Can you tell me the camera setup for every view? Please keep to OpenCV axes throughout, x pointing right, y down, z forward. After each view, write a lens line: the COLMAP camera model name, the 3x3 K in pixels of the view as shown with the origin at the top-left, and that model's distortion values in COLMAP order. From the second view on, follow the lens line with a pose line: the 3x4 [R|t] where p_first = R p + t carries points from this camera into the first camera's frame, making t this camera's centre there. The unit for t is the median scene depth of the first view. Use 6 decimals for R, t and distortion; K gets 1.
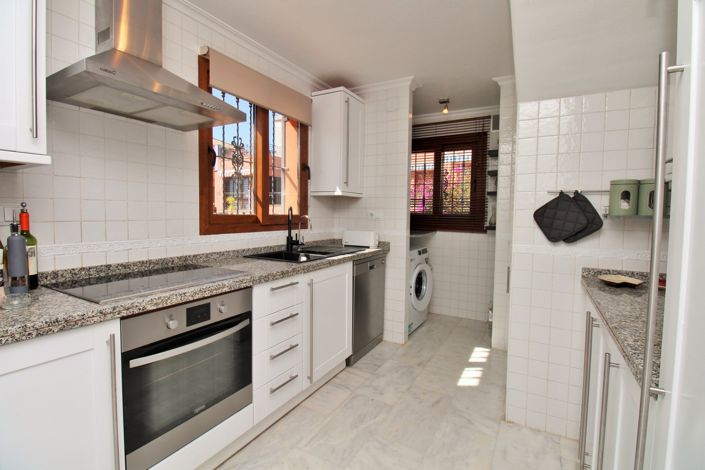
lens RADIAL K [[327.5, 0, 351.9], [0, 327.5, 227.8], [0, 0, 1]] dist [0.002674, -0.012610]
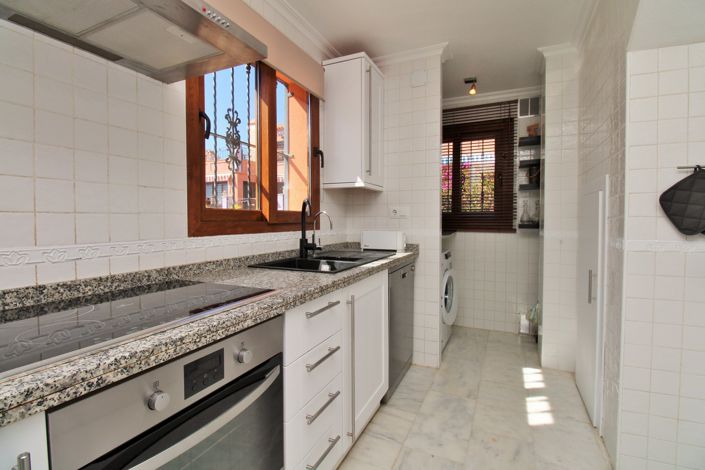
lens RADIAL K [[327.5, 0, 351.9], [0, 327.5, 227.8], [0, 0, 1]] dist [0.002674, -0.012610]
pose [[0.996712, -0.017891, 0.079026, -0.145384], [0.019560, 0.999601, -0.020394, 0.019876], [-0.078629, 0.021873, 0.996664, 0.236255]]
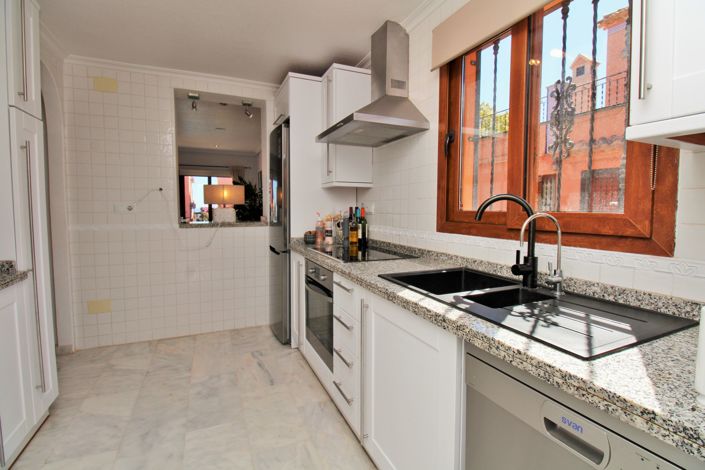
lens RADIAL K [[327.5, 0, 351.9], [0, 327.5, 227.8], [0, 0, 1]] dist [0.002674, -0.012610]
pose [[-0.587533, 0.033917, -0.808489, 0.374969], [-0.049099, 0.995786, 0.077455, -0.042054], [0.807709, 0.085204, -0.583392, 1.126948]]
